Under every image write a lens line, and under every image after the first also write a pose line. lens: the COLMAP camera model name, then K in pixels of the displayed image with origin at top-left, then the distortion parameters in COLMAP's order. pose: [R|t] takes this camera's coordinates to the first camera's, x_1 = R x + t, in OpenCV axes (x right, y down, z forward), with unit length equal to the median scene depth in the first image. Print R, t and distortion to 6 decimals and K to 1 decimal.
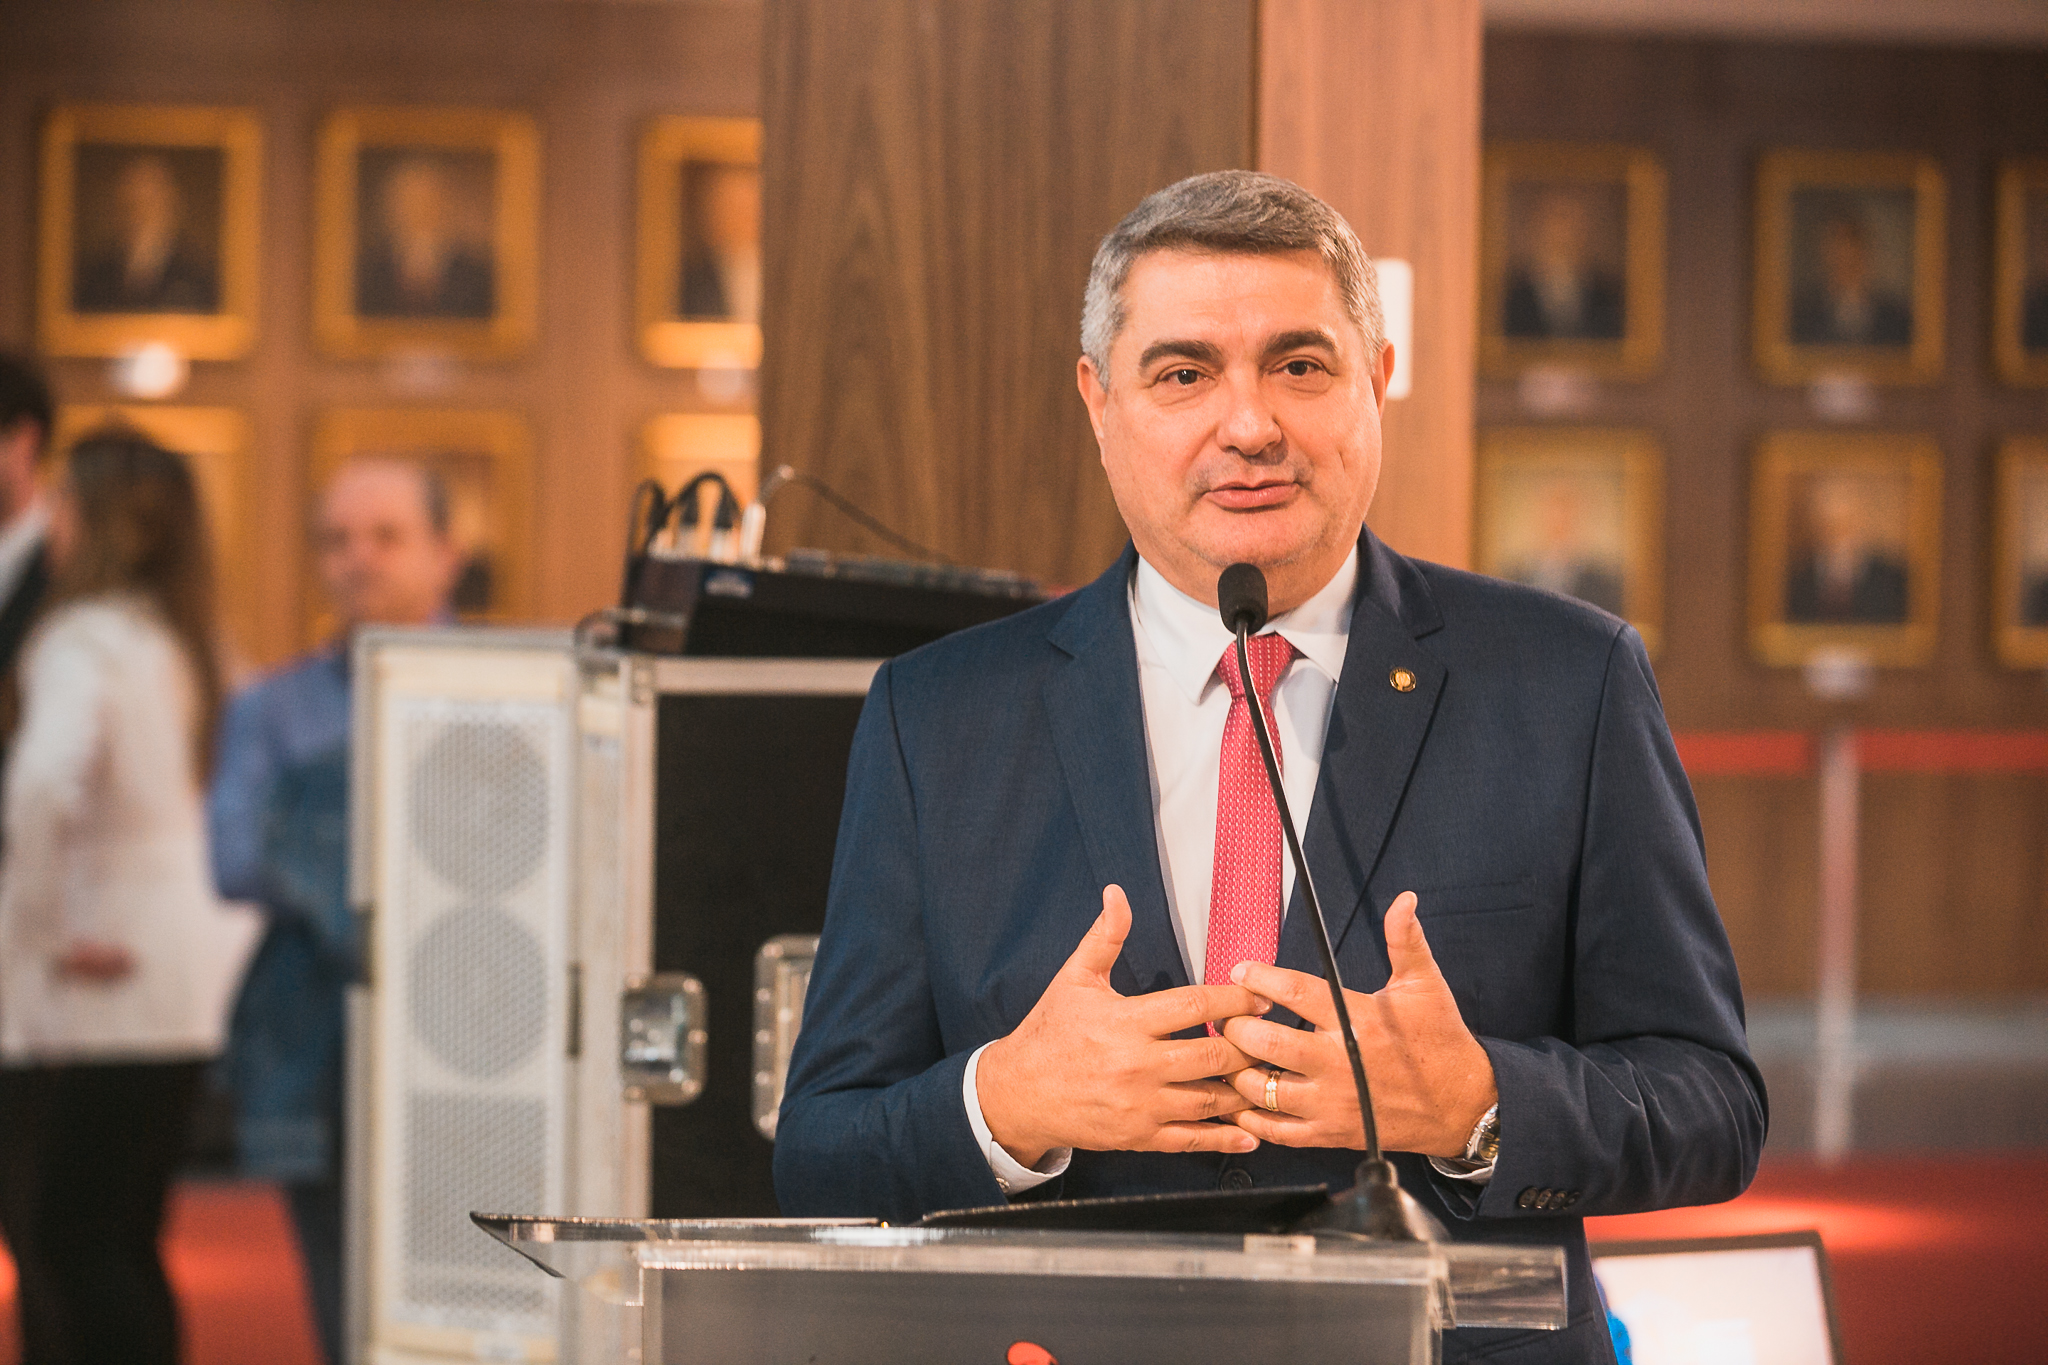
lens RADIAL K [[6894.0, 0, 1024.4], [0, 6894.0, 681.4], [0, 0, 1]] dist [-0.207102, 0.000000]
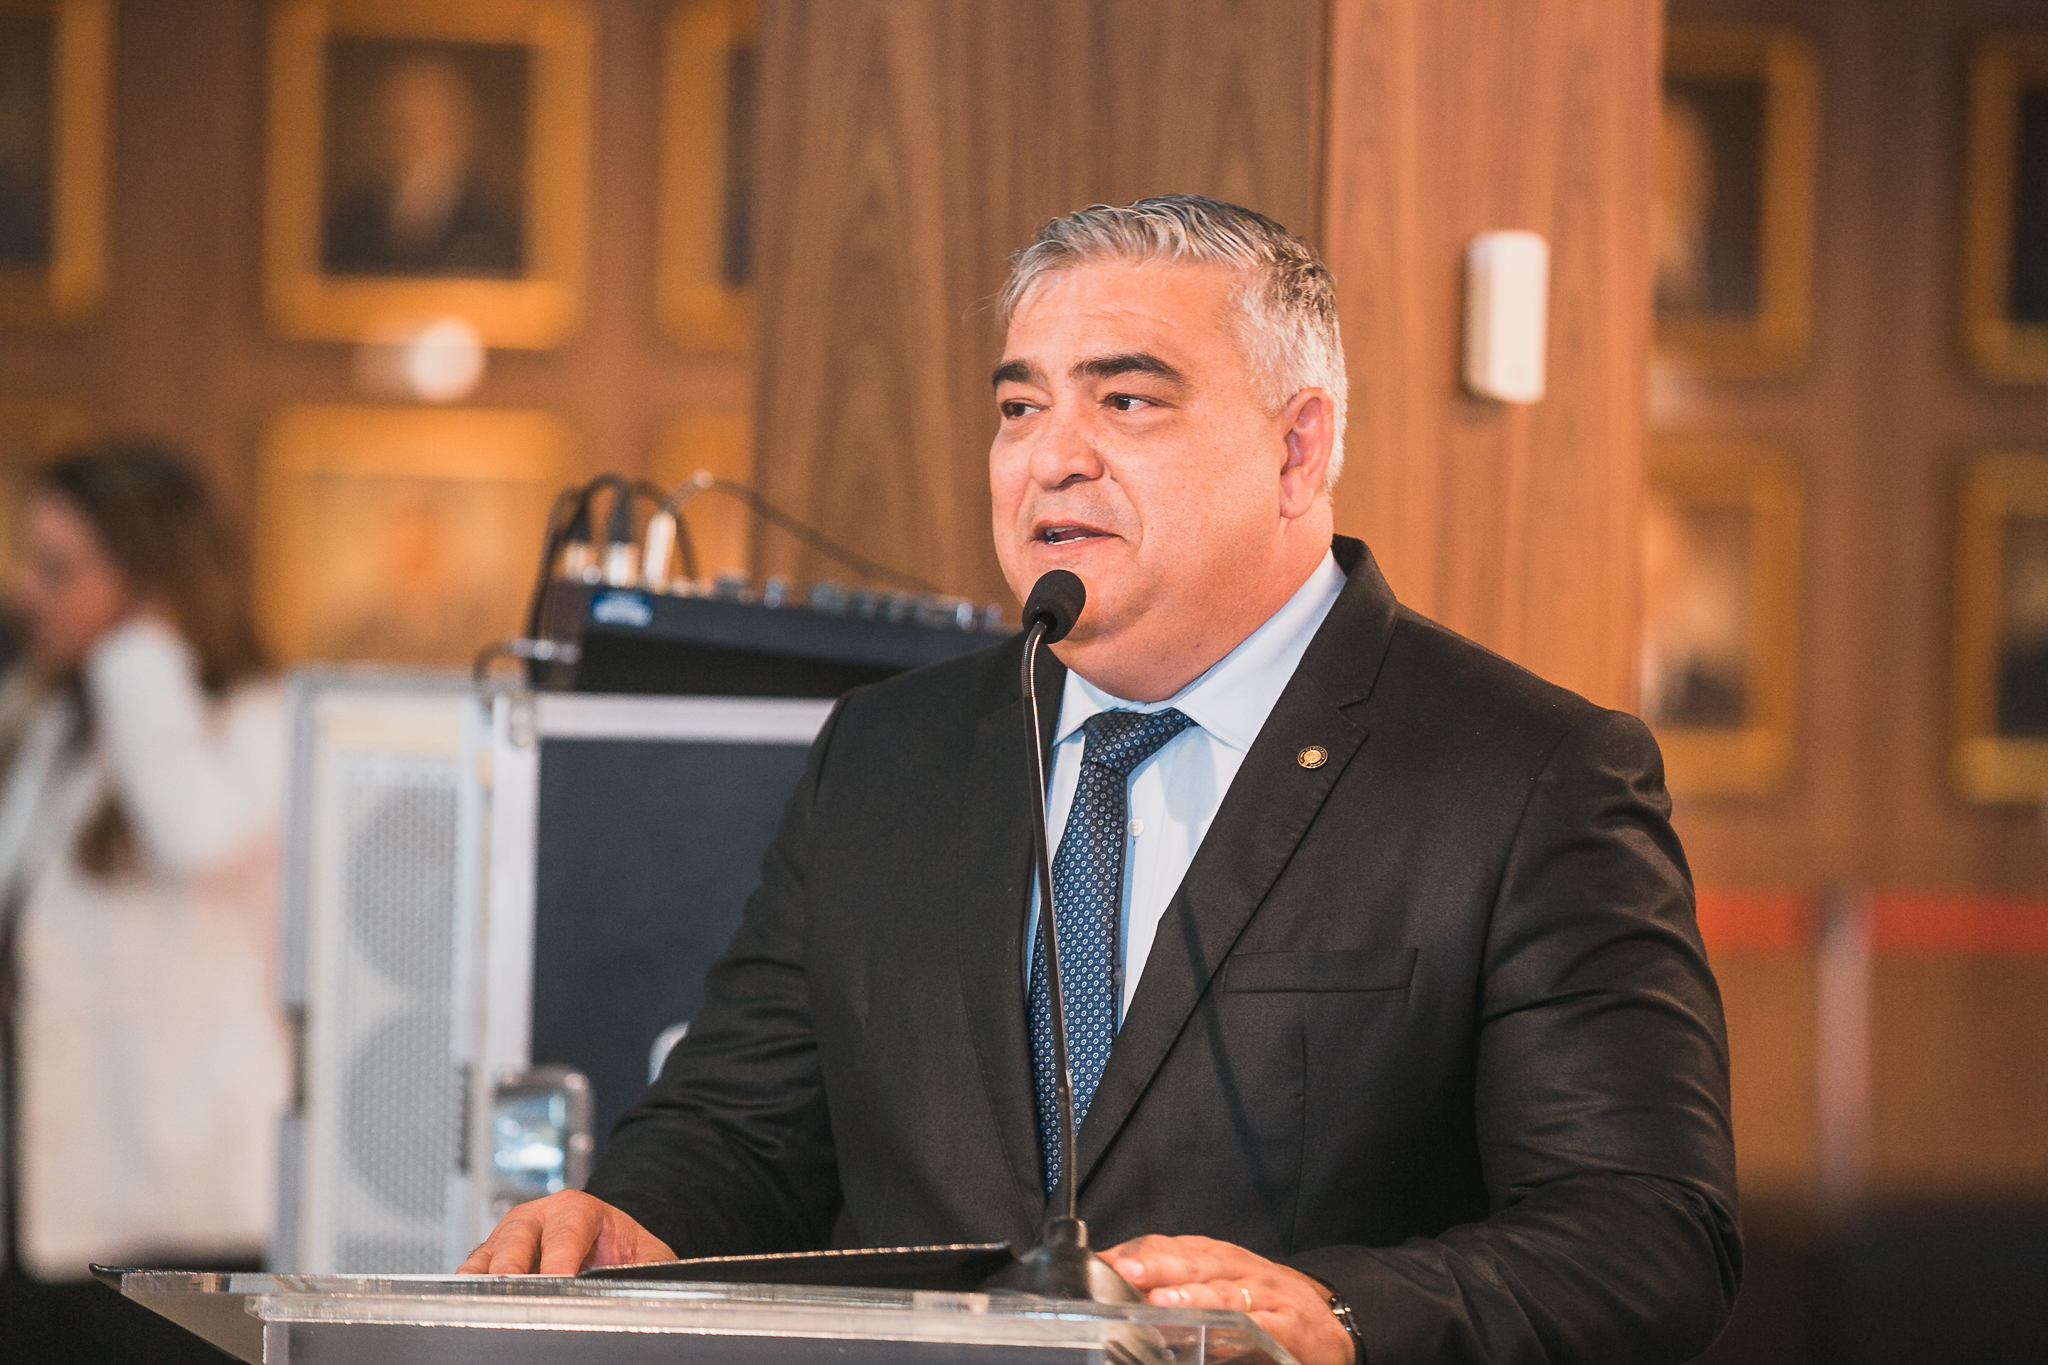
lens RADIAL K [[10723.4, 0, 1024.1], [0, 10723.4, 683.3], [0, 0, 1]] dist [-0.074958, 0.000000]
pose [[0.995598, 0.010922, -0.093088, 0.124444], [-0.012410, 0.999804, -0.015423, 0.014199], [0.092901, 0.016511, 0.995538, -0.300569]]
